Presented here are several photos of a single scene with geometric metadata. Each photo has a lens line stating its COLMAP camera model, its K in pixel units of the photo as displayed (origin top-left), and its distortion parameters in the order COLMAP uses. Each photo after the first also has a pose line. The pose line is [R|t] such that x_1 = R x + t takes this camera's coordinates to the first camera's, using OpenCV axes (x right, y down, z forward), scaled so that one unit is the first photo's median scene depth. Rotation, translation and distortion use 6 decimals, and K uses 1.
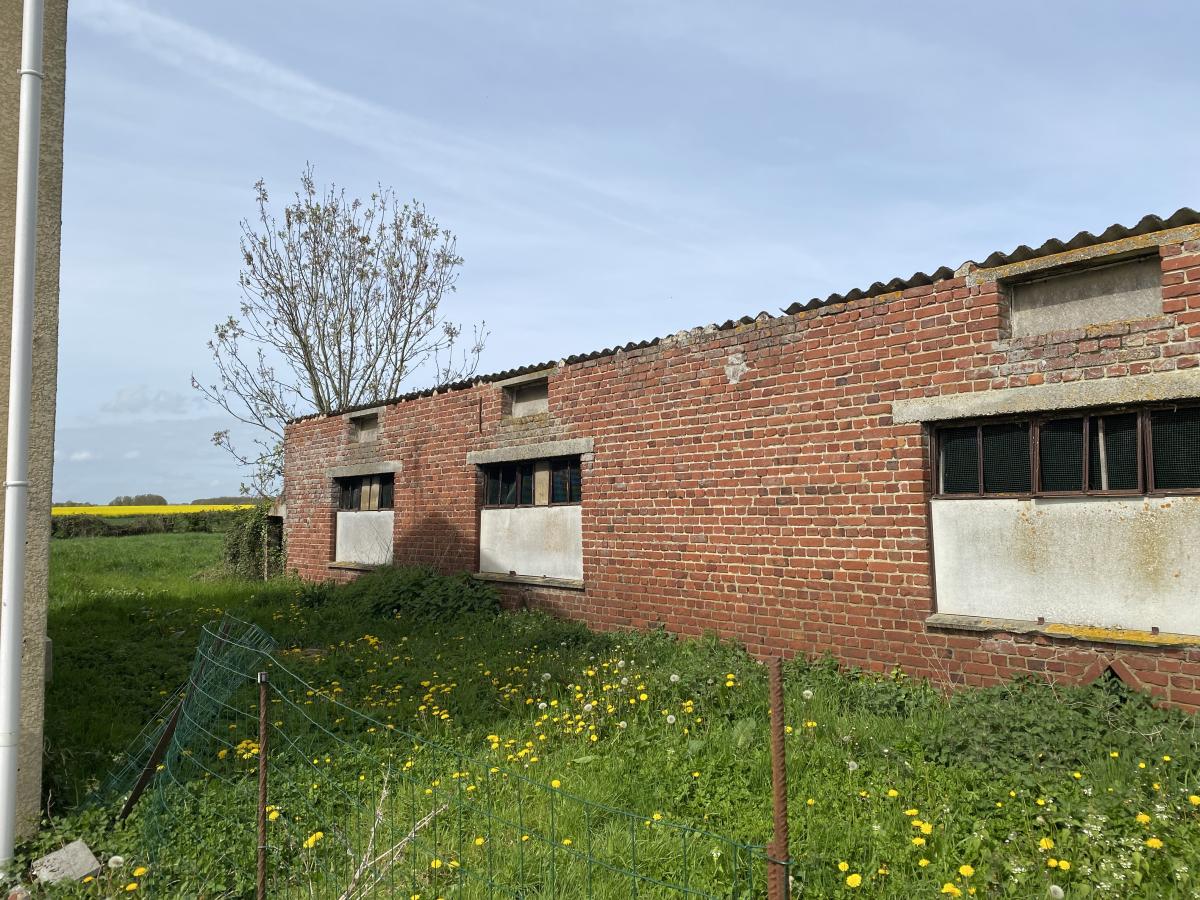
lens RADIAL K [[965.8, 0, 593.2], [0, 965.8, 444.0], [0, 0, 1]] dist [0.191451, -0.383472]
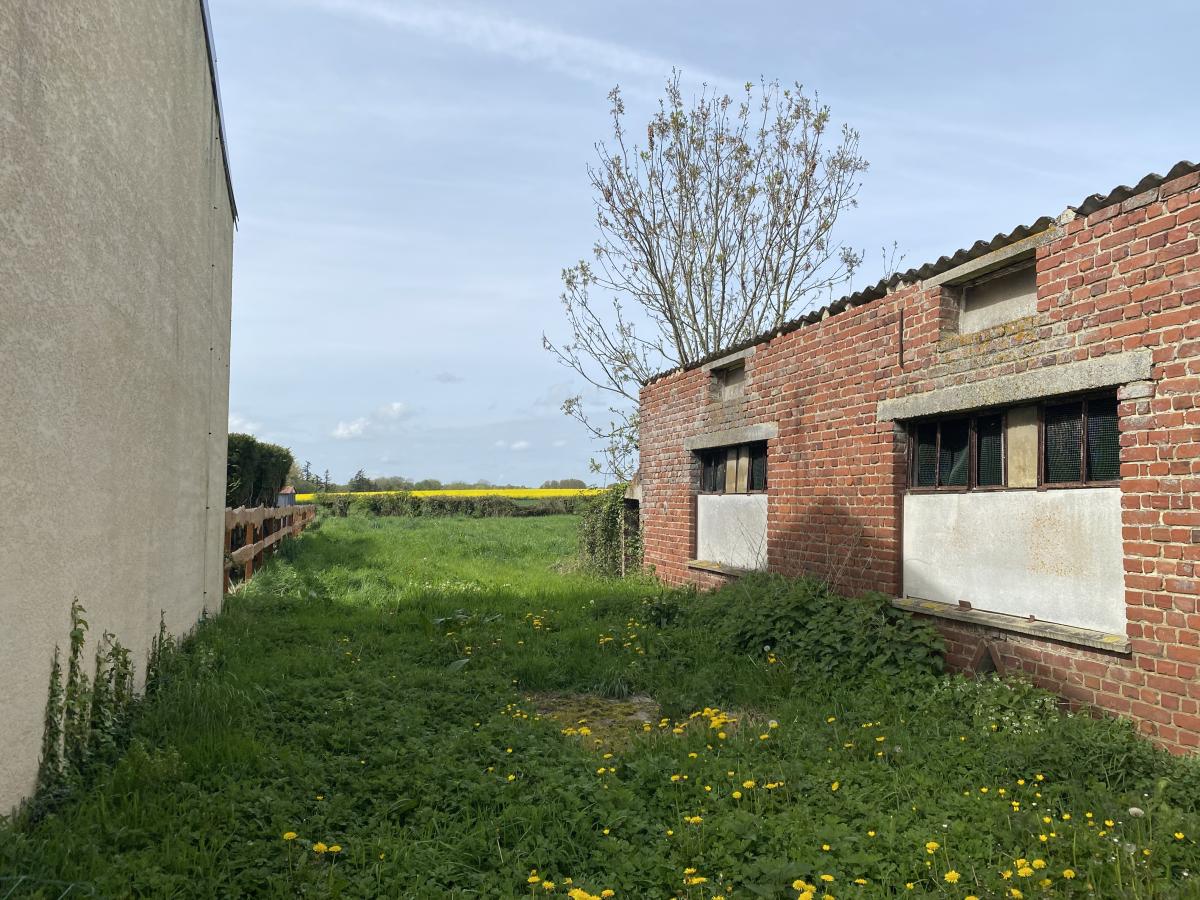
lens RADIAL K [[965.8, 0, 593.2], [0, 965.8, 444.0], [0, 0, 1]] dist [0.191451, -0.383472]
pose [[0.919794, -0.008683, -0.392306, -0.048575], [0.013904, 0.999849, 0.010469, 0.024707], [0.392155, -0.015083, 0.919775, 0.327762]]
